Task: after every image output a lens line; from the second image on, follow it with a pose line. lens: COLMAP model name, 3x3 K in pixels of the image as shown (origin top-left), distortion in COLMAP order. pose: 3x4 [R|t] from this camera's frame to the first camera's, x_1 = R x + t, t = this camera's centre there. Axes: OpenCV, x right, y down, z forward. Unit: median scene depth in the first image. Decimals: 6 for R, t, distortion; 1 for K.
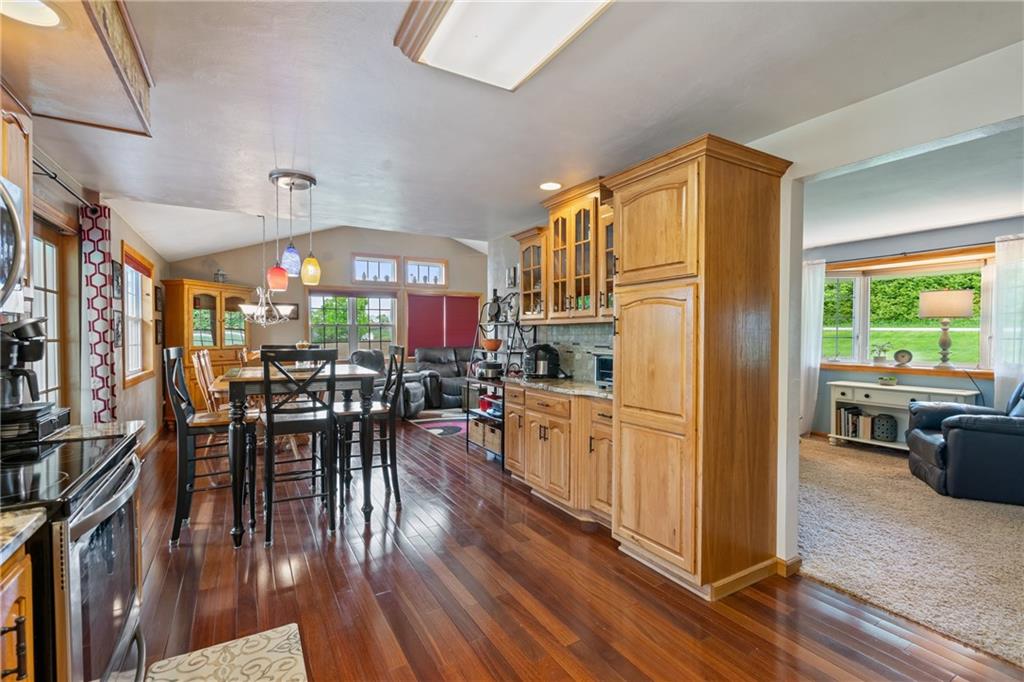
lens RADIAL K [[459.5, 0, 508.1], [0, 459.5, 339.9], [0, 0, 1]] dist [0.001486, 0.000203]
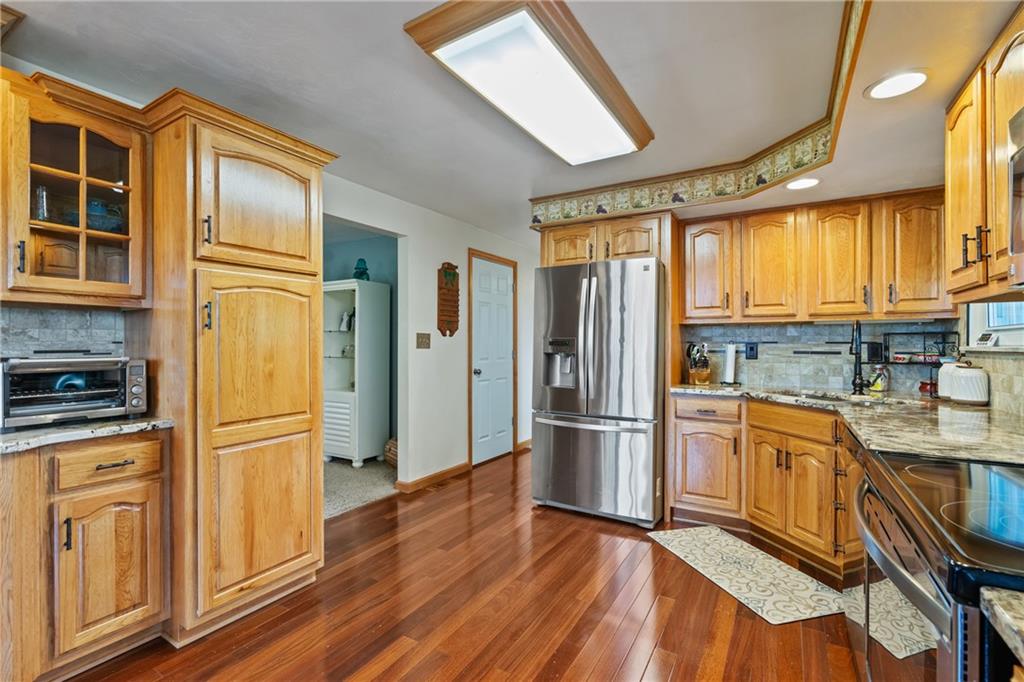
lens RADIAL K [[459.5, 0, 508.1], [0, 459.5, 339.9], [0, 0, 1]] dist [0.001486, 0.000203]
pose [[-0.468221, 0.008824, 0.883567, -0.474225], [0.013851, 0.999901, -0.002646, 0.012133], [-0.883503, 0.011000, -0.468297, 0.723346]]
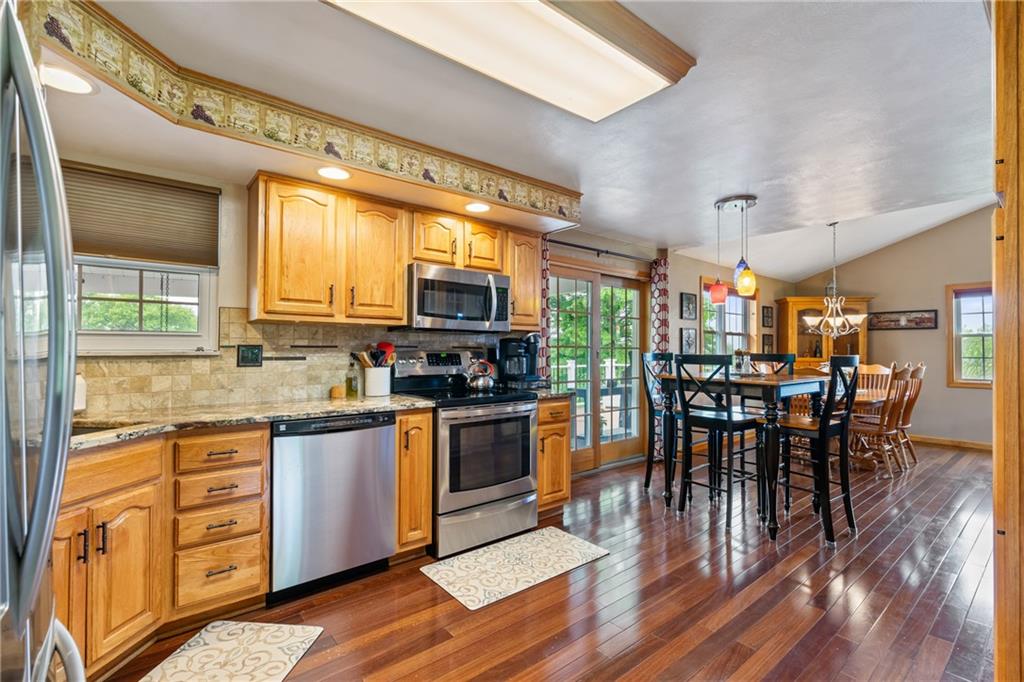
lens RADIAL K [[462.9, 0, 514.1], [0, 462.9, 341.3], [0, 0, 1]] dist [0.003510, 0.000773]
pose [[0.161361, -0.016318, -0.986760, 0.530213], [-0.018047, 0.999647, -0.019482, 0.015275], [0.986730, 0.020951, 0.161010, 0.297550]]
